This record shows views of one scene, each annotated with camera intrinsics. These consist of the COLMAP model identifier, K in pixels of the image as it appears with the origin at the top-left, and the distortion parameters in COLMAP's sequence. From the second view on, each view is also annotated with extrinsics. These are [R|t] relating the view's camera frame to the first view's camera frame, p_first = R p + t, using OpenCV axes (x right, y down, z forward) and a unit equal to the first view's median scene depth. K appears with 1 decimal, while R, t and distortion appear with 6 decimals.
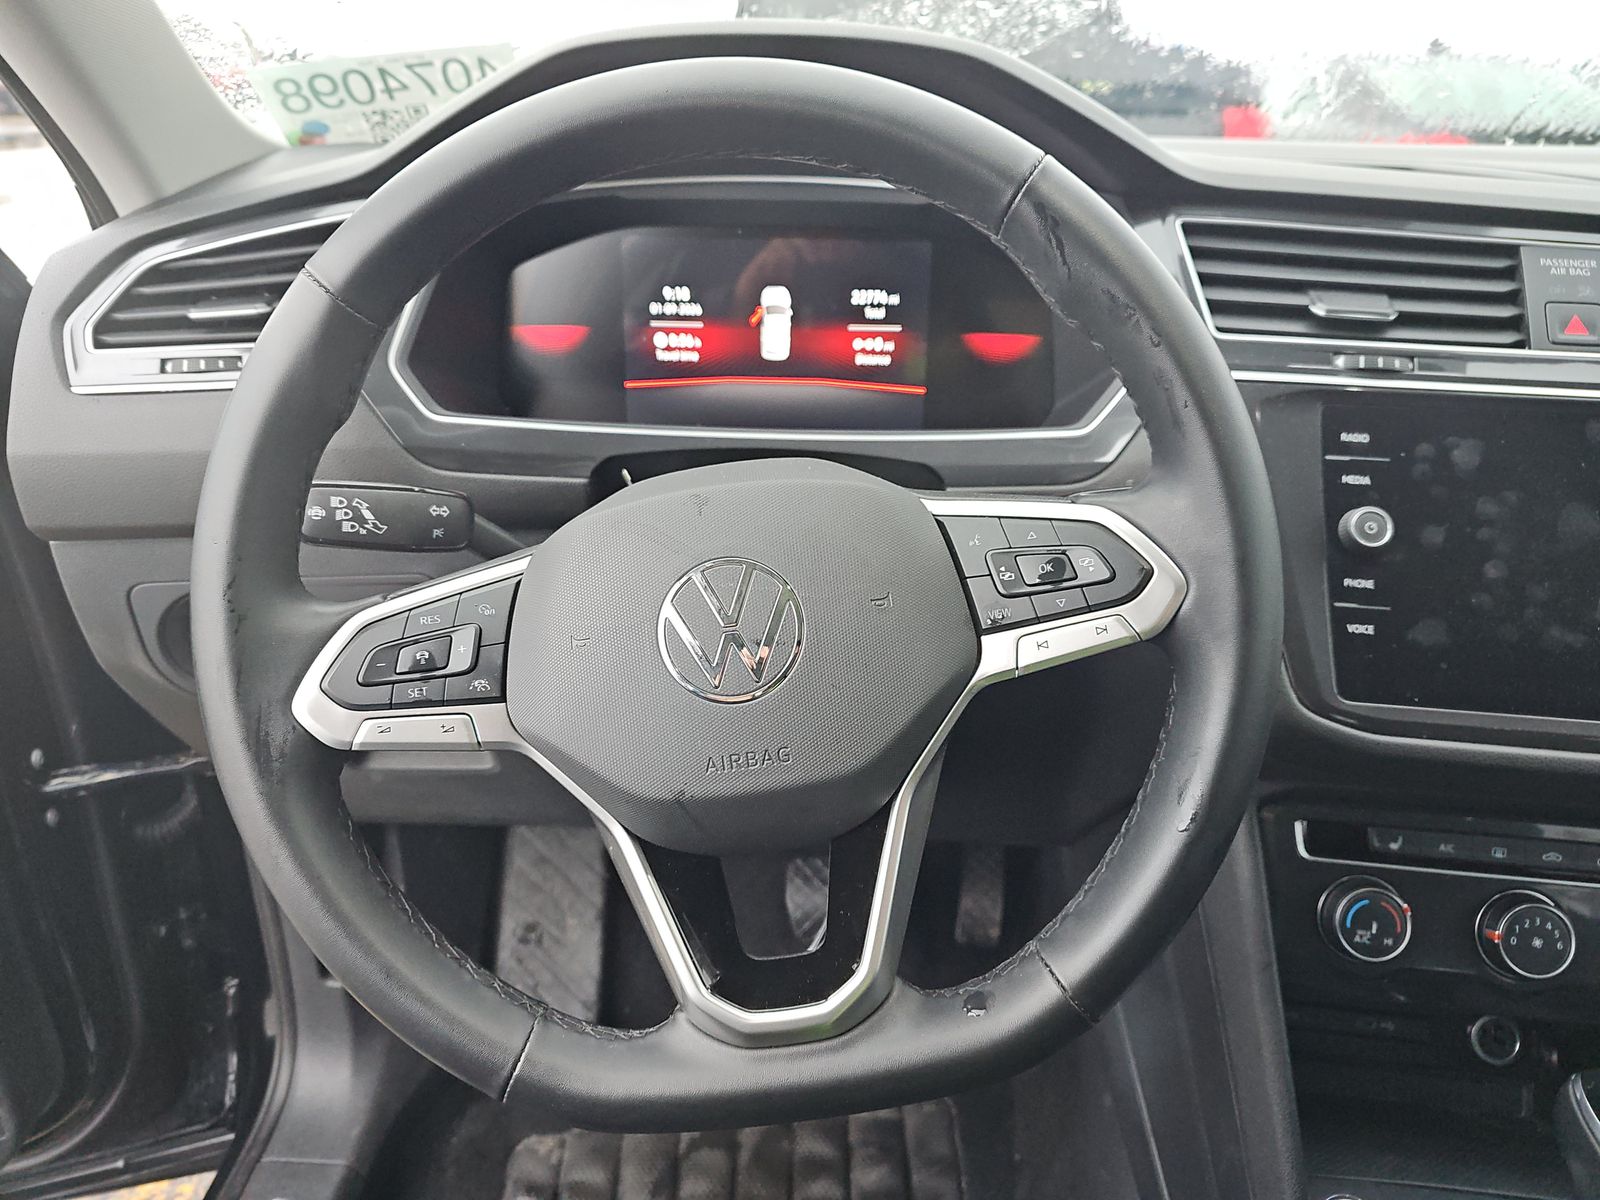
lens RADIAL K [[1062.8, 0, 791.2], [0, 1062.8, 601.3], [0, 0, 1]] dist [0.034843, -0.019693]
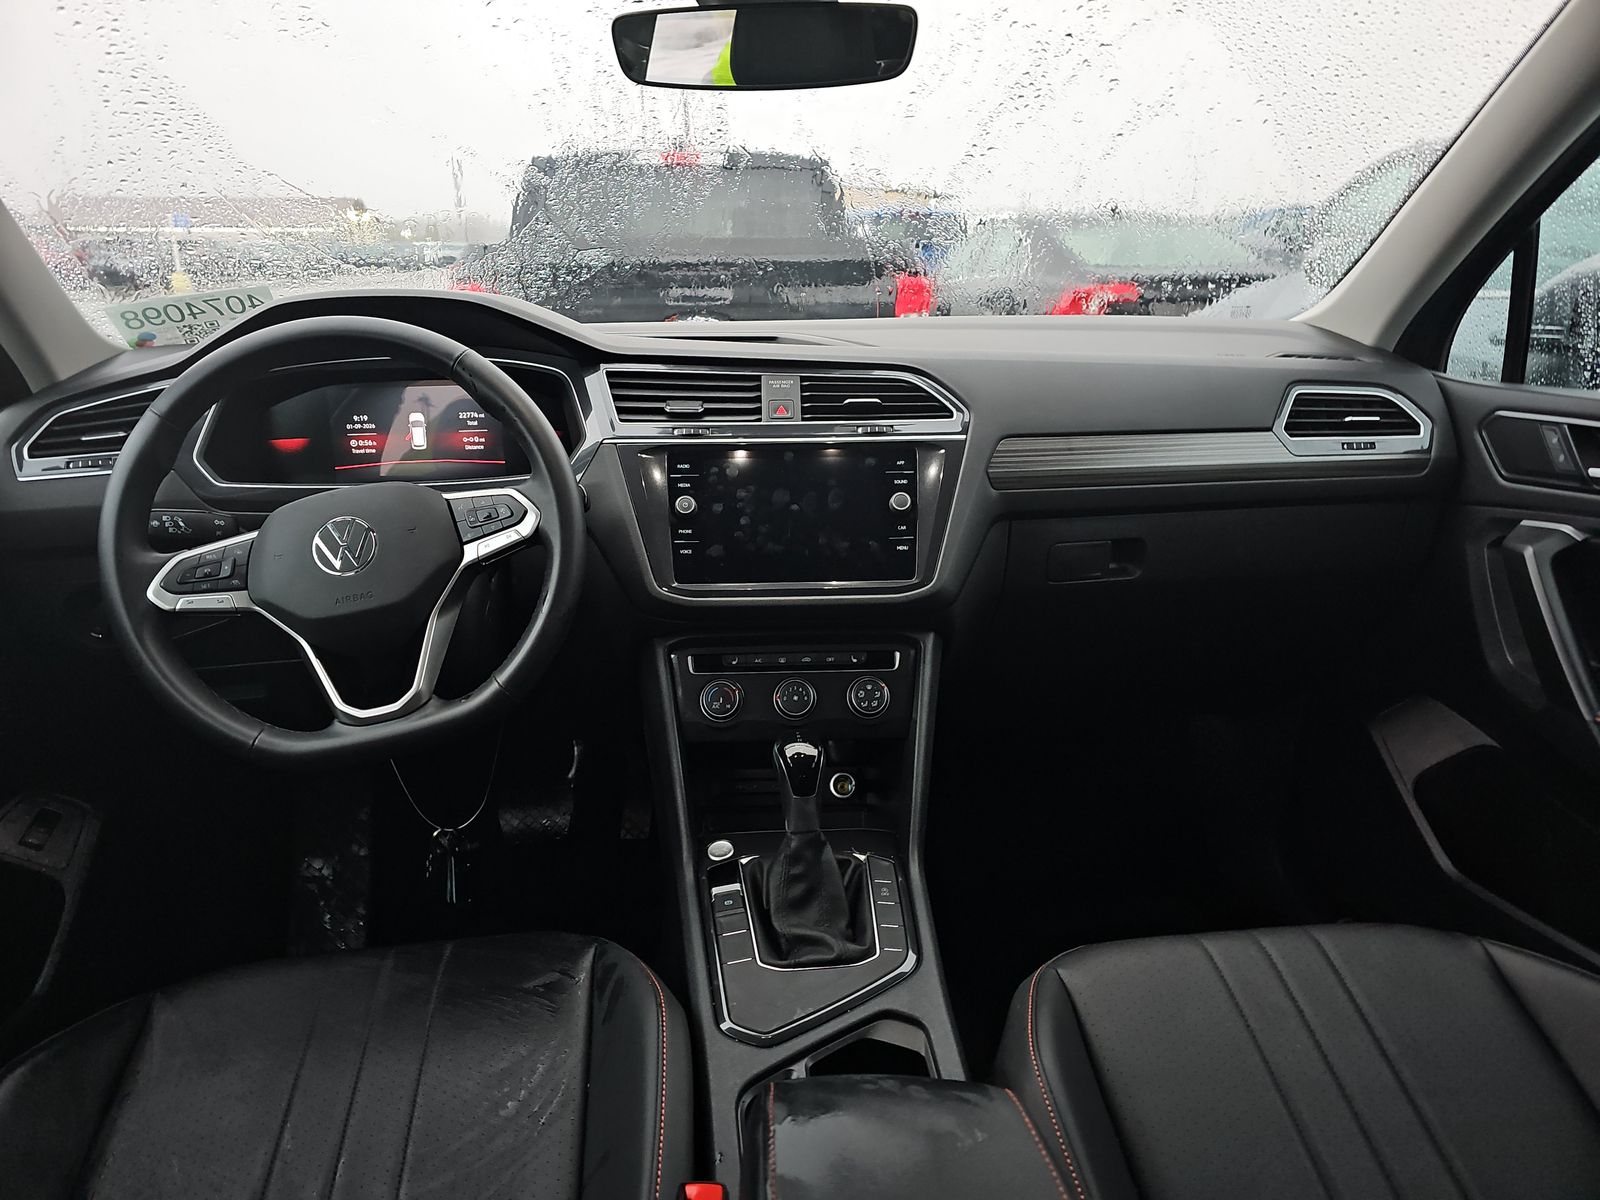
lens RADIAL K [[1062.8, 0, 807.6], [0, 1062.8, 606.6], [0, 0, 1]] dist [0.034843, -0.019693]
pose [[0.987085, -0.076715, 0.140635, 0.440285], [0.093422, 0.988808, -0.116326, 0.382993], [-0.130137, 0.127962, 0.983204, -1.048344]]
